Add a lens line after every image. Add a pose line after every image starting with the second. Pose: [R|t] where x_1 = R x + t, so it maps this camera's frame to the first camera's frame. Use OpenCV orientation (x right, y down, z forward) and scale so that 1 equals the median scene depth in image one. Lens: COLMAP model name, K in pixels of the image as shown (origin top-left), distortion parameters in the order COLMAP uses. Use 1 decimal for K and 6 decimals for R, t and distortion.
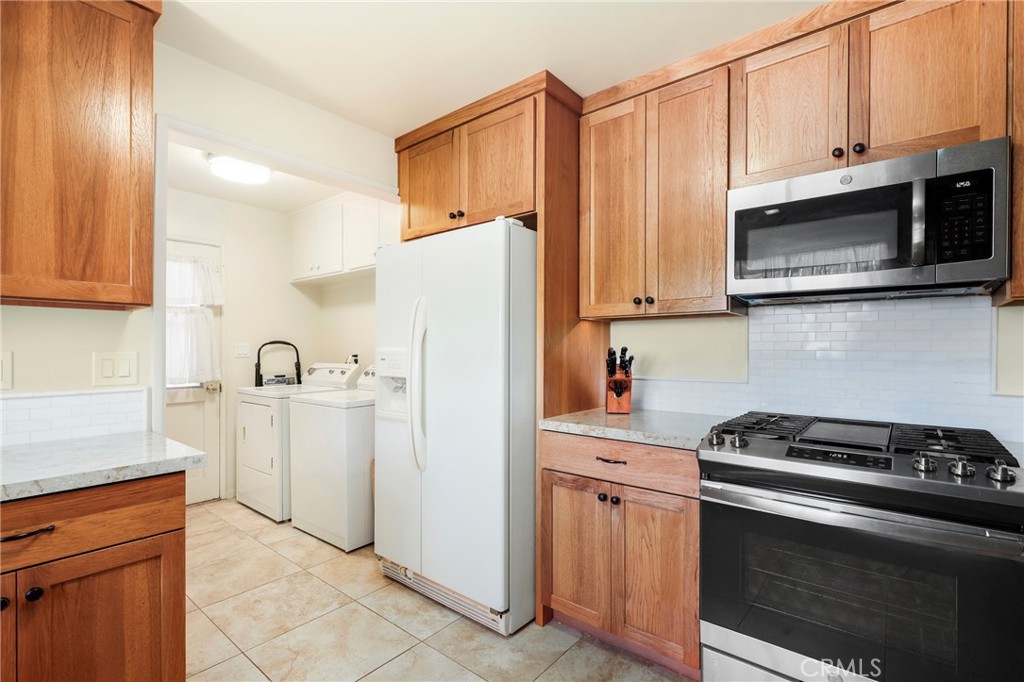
lens RADIAL K [[463.6, 0, 515.7], [0, 463.6, 349.8], [0, 0, 1]] dist [-0.000530, -0.000148]
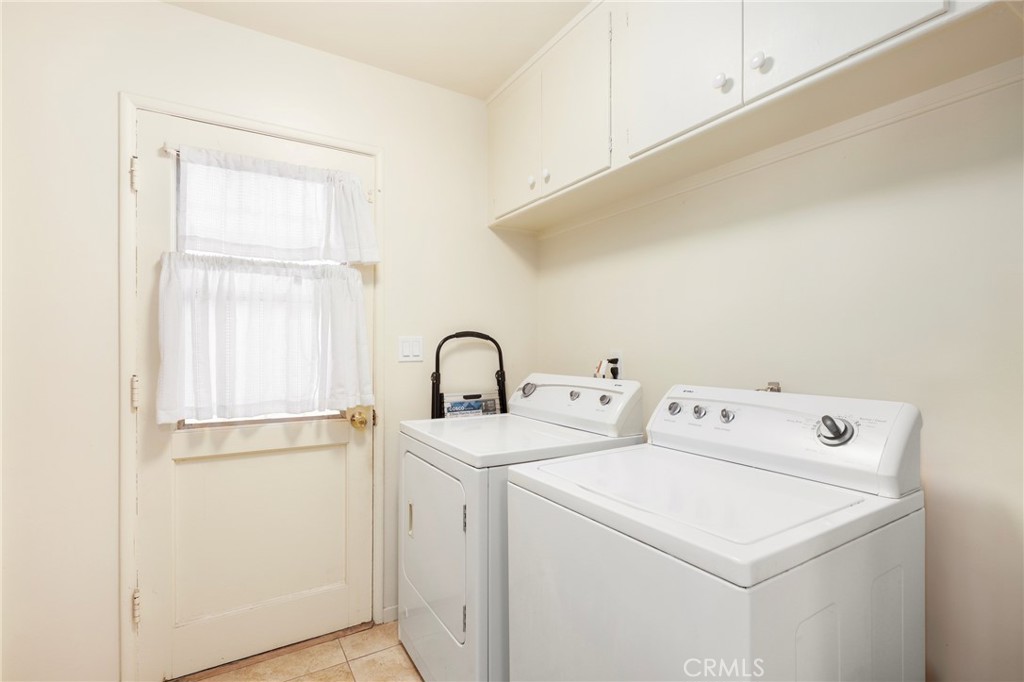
lens RADIAL K [[463.6, 0, 515.7], [0, 463.6, 349.8], [0, 0, 1]] dist [-0.000530, -0.000148]
pose [[0.941986, 0.005226, -0.335613, -0.295398], [-0.004617, 0.999986, 0.002612, 0.000302], [0.335622, -0.000911, 0.941996, 0.536118]]
